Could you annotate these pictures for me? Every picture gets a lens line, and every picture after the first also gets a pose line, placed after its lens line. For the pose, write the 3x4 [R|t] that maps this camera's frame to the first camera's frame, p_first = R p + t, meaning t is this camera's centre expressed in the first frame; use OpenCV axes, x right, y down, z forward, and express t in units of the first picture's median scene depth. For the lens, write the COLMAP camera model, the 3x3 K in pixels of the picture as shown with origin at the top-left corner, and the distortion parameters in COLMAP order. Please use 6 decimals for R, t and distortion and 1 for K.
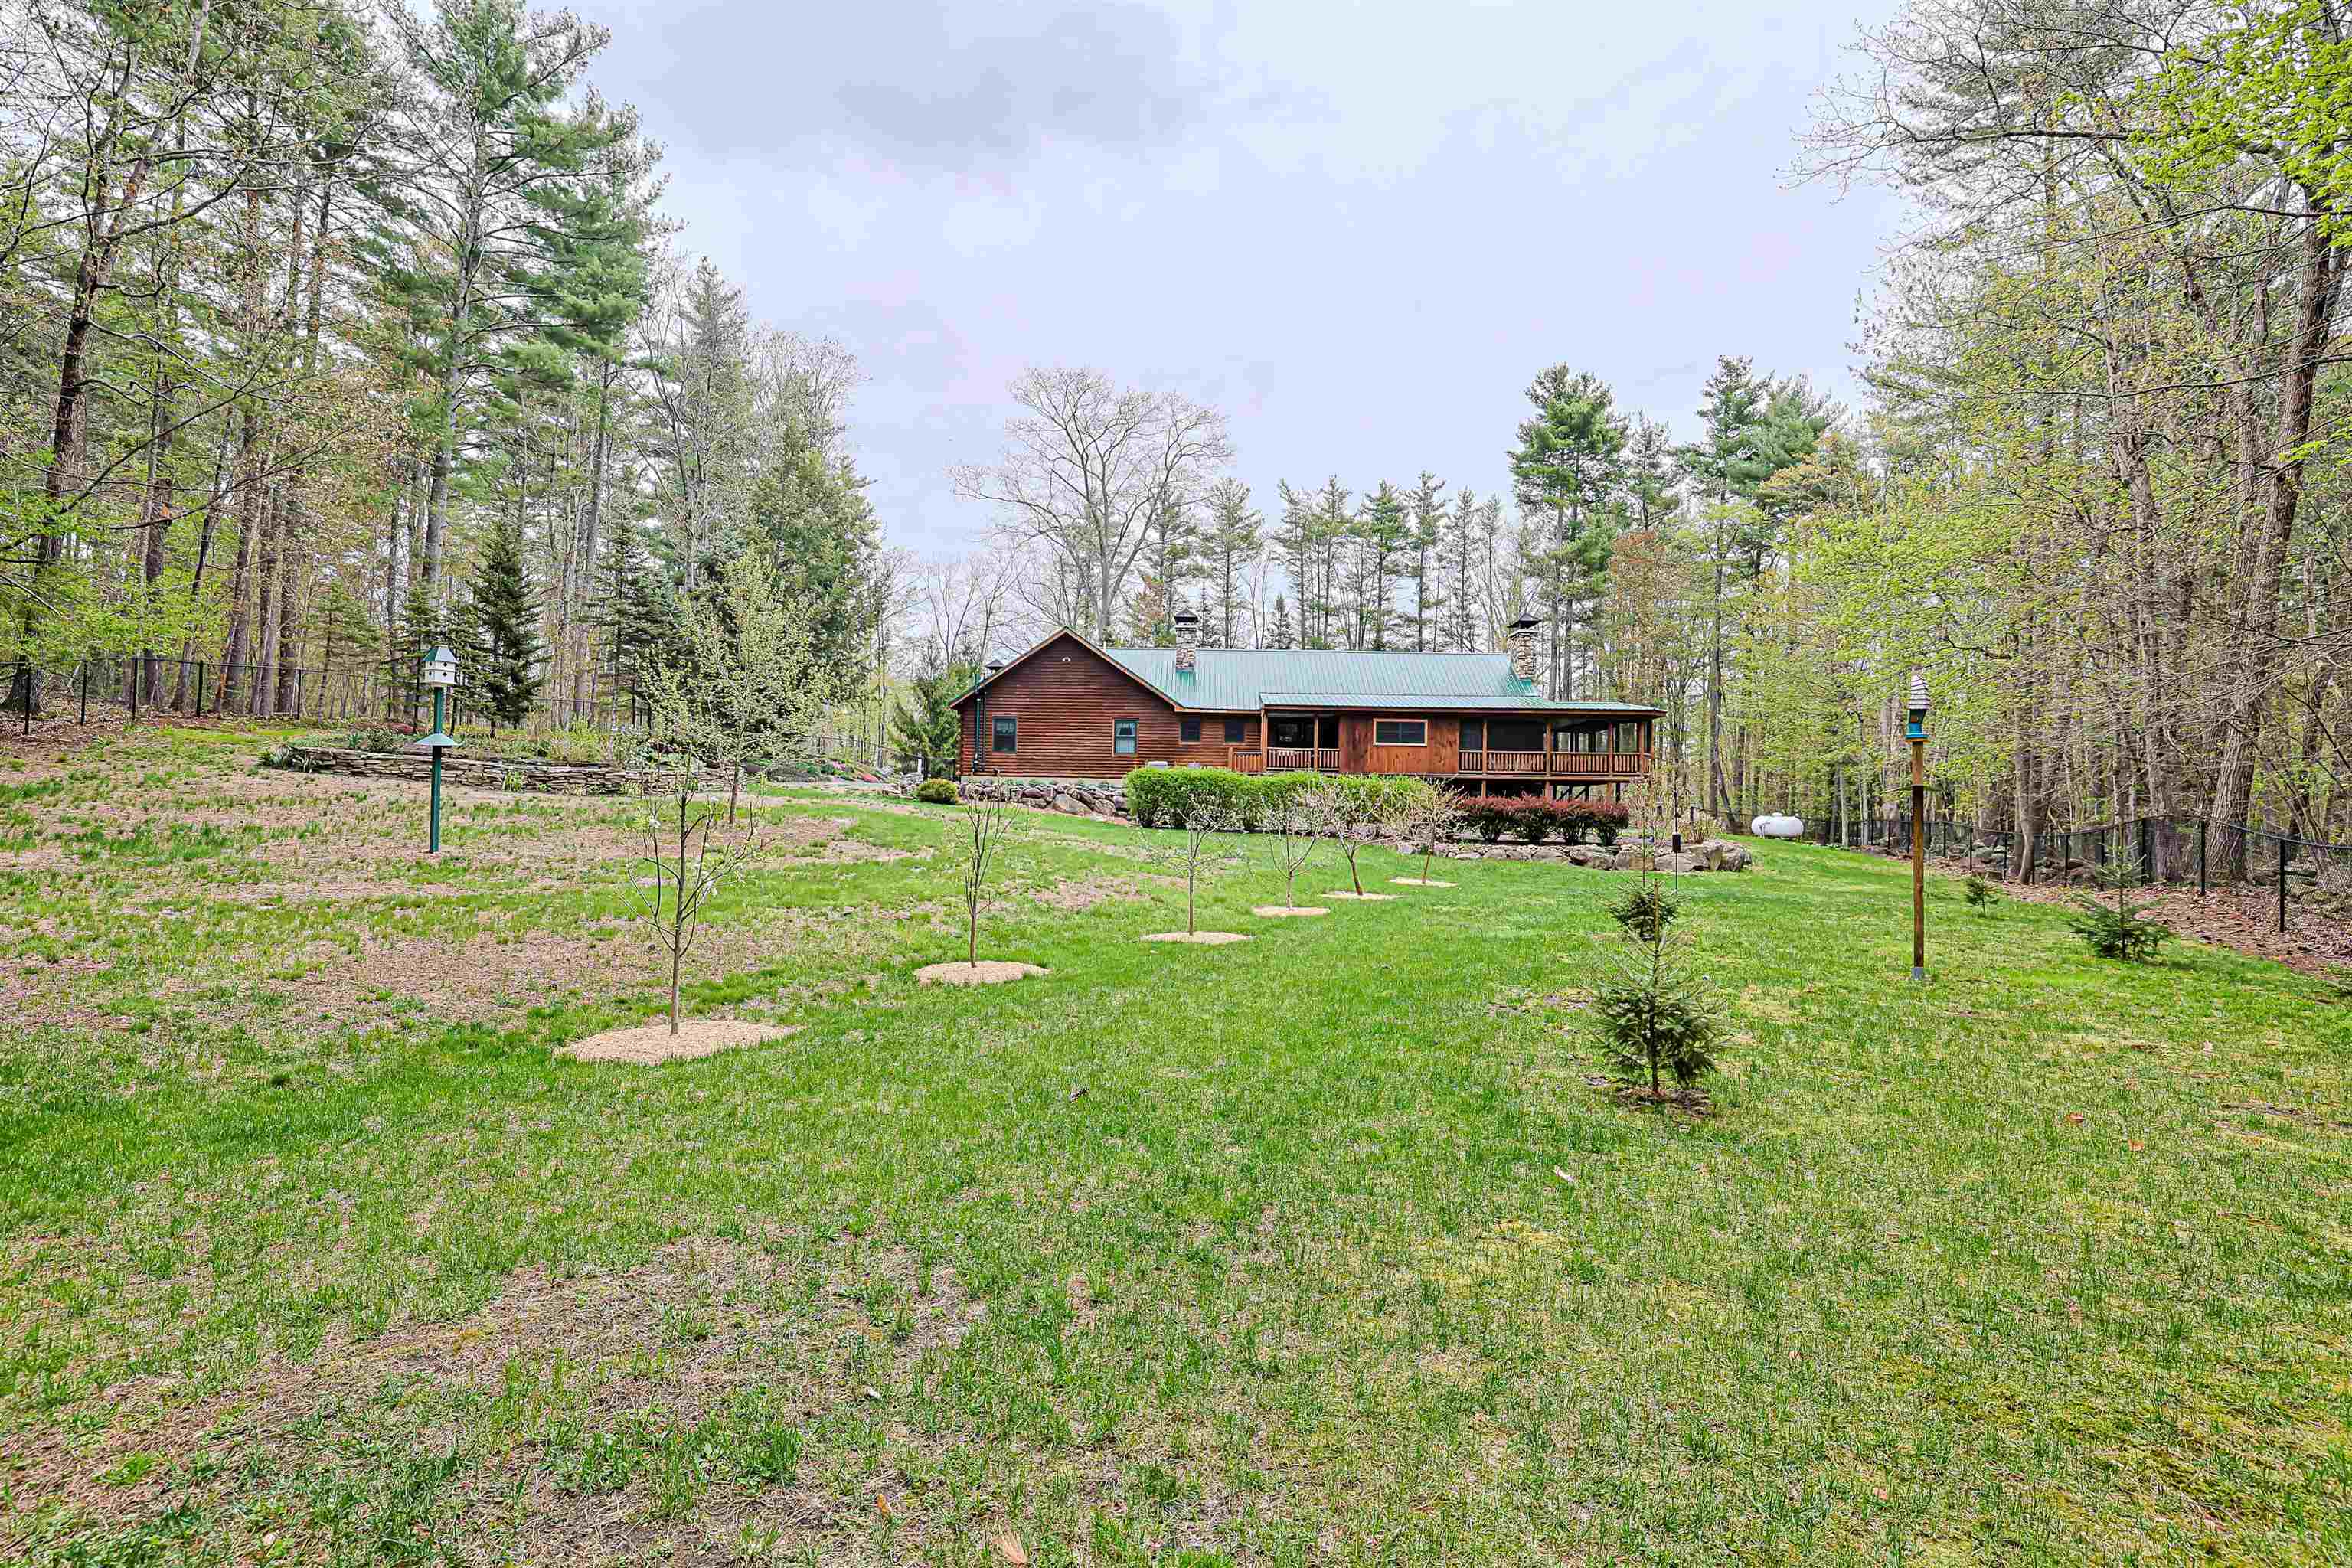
lens RADIAL K [[1075.8, 0, 1158.5], [0, 1075.8, 783.4], [0, 0, 1]] dist [-0.048839, 0.018815]
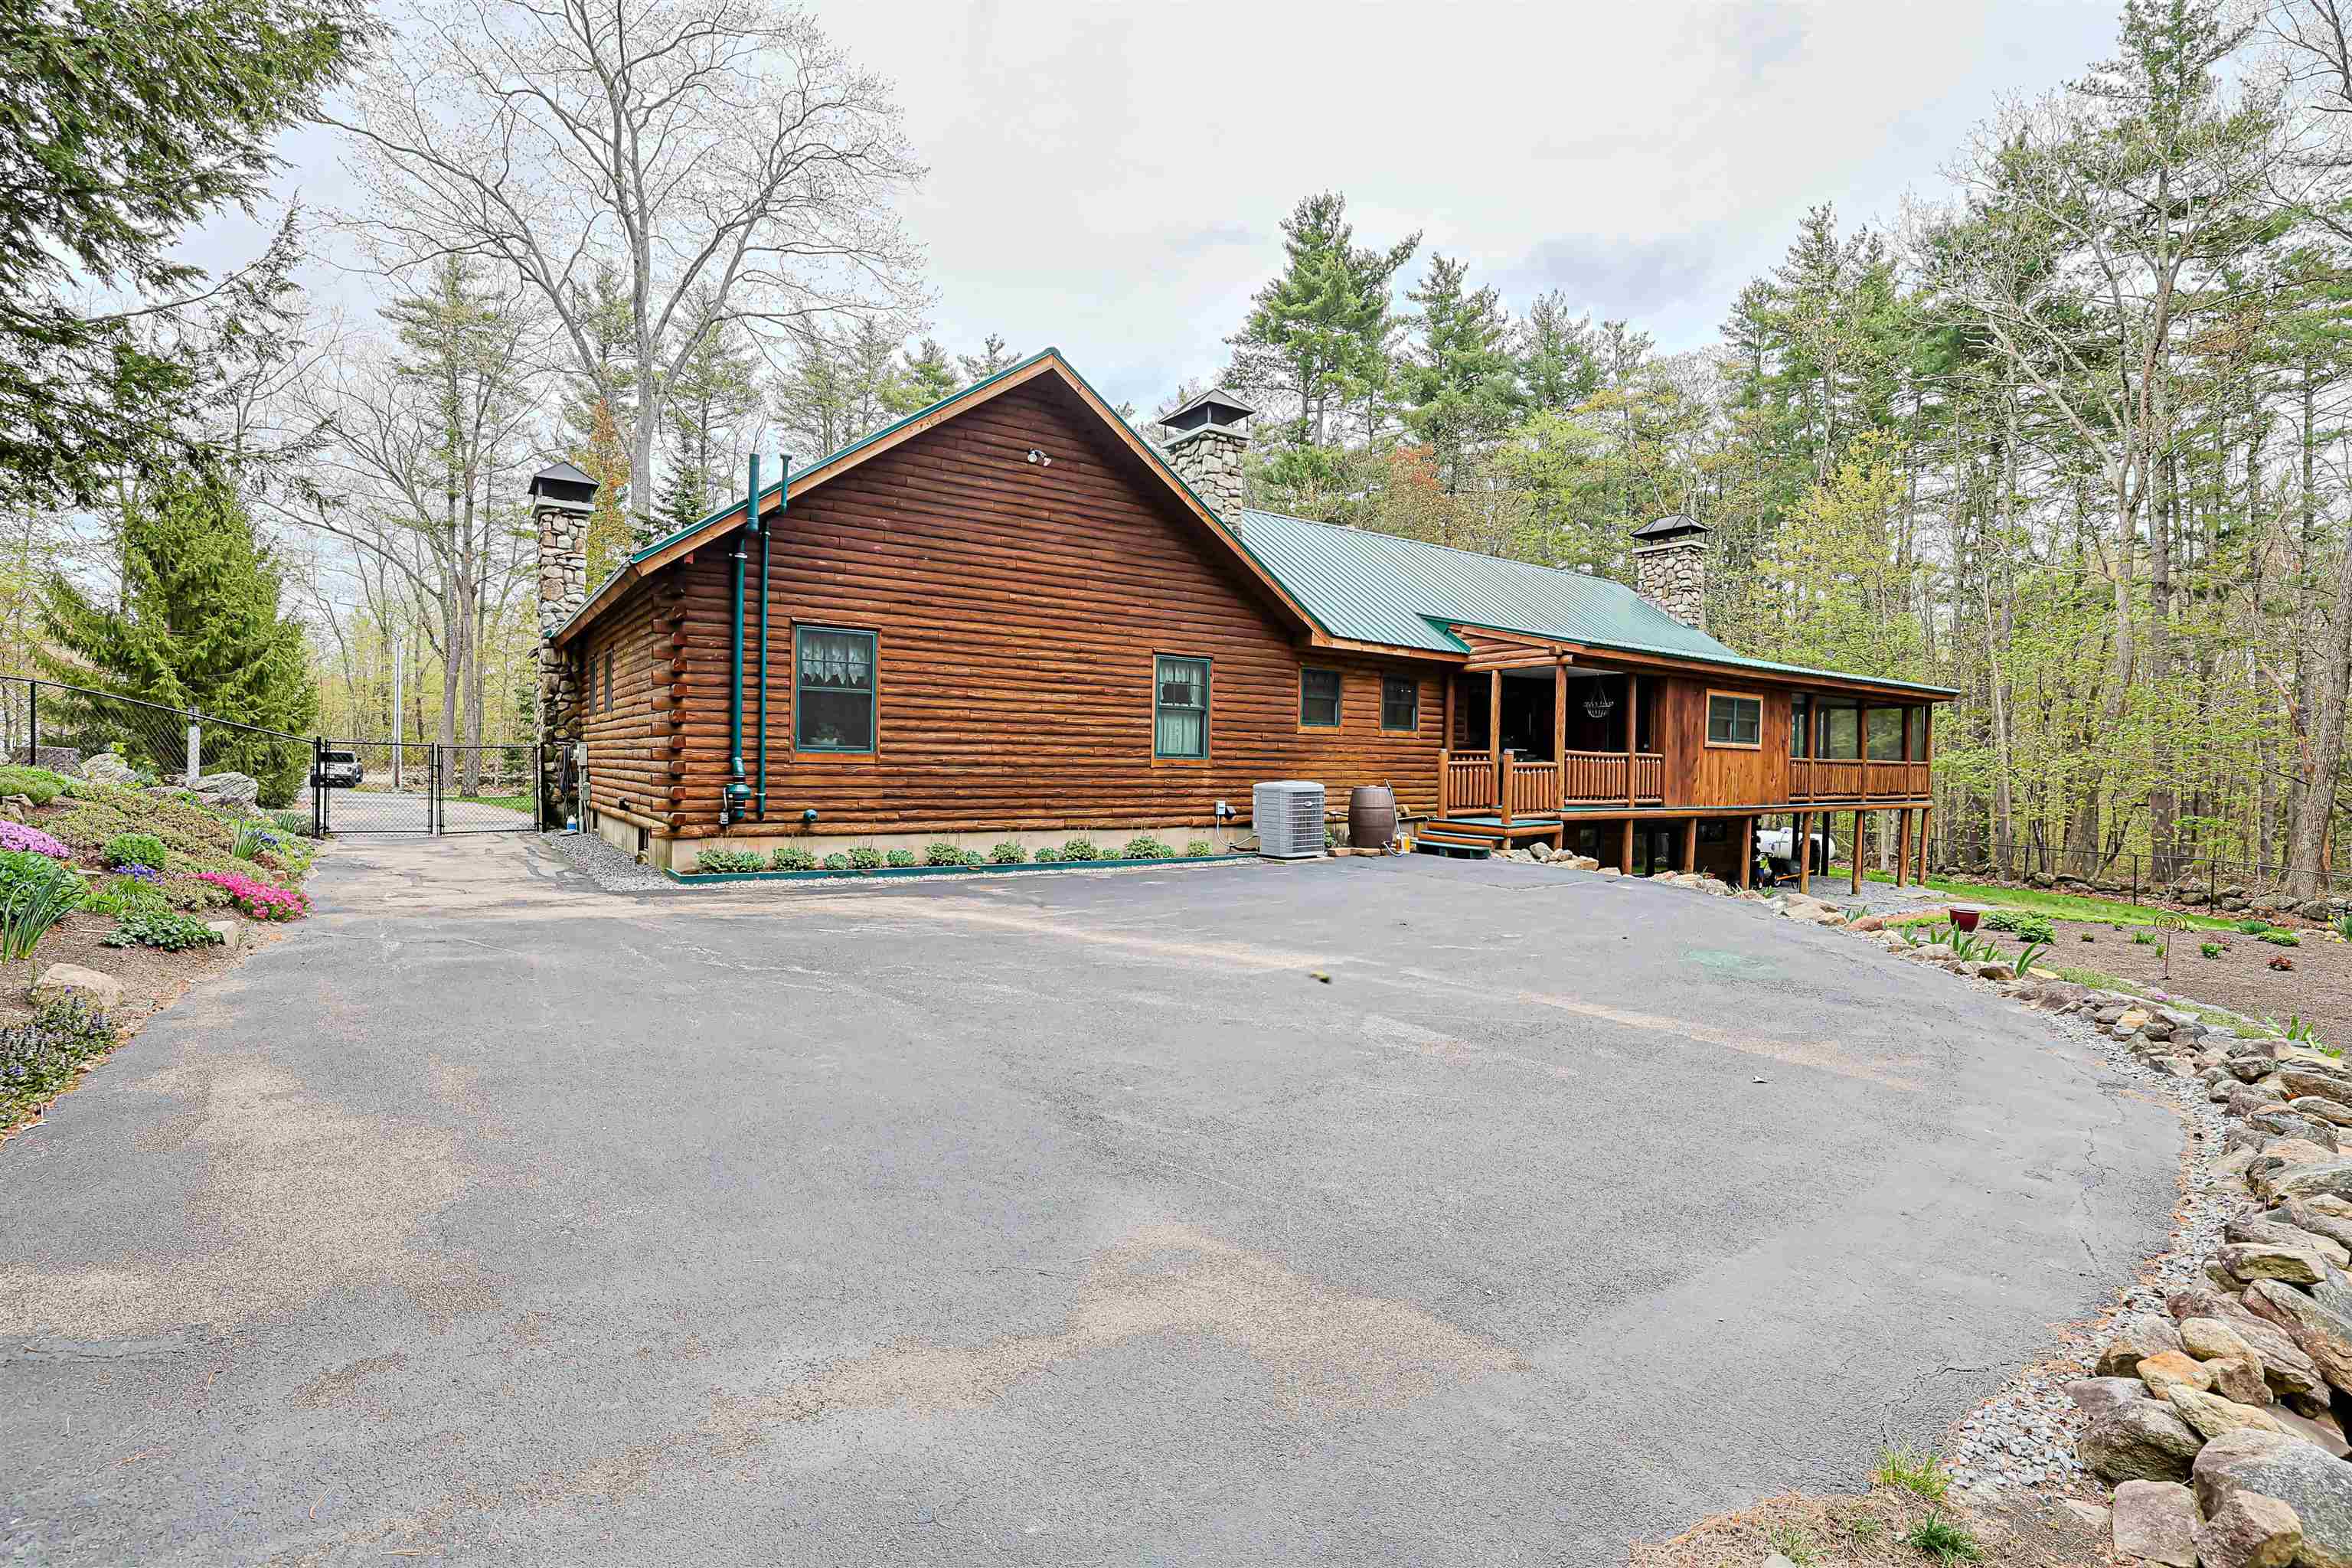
lens RADIAL K [[1075.8, 0, 1158.5], [0, 1075.8, 783.4], [0, 0, 1]] dist [-0.048839, 0.018815]
pose [[0.806886, -0.015063, 0.590514, -0.237907], [-0.014702, 0.998853, 0.045568, -0.034863], [-0.590524, -0.045450, 0.805740, 0.728596]]
